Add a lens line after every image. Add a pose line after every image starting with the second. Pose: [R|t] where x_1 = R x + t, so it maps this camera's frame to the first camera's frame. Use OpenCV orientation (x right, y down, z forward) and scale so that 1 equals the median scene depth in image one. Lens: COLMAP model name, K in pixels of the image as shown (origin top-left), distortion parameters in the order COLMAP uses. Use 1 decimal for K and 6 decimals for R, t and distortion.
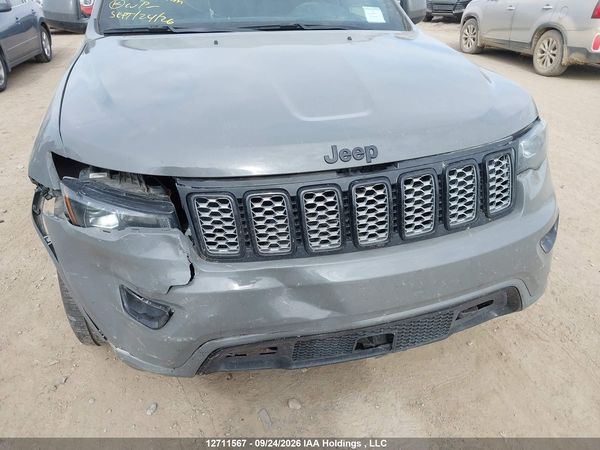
lens RADIAL K [[480.5, 0, 299.6], [0, 480.5, 239.4], [0, 0, 1]] dist [0.067472, -0.102192]
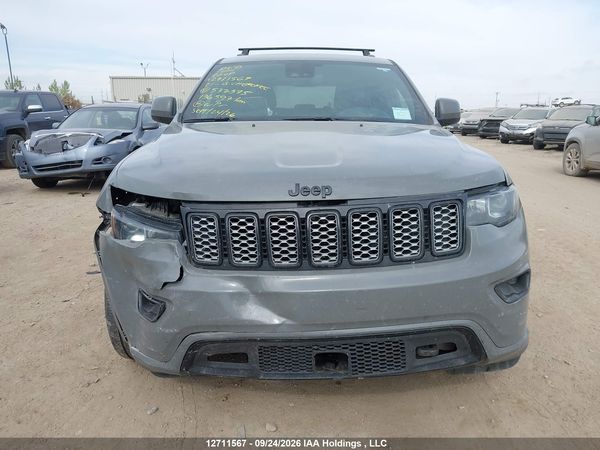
lens RADIAL K [[485.0, 0, 297.4], [0, 485.0, 234.7], [0, 0, 1]] dist [0.062087, -0.102103]
pose [[0.967294, 0.065414, -0.245080, 0.377874], [-0.124893, 0.963768, -0.235695, 0.230570], [0.220782, 0.258595, 0.940417, -0.173935]]
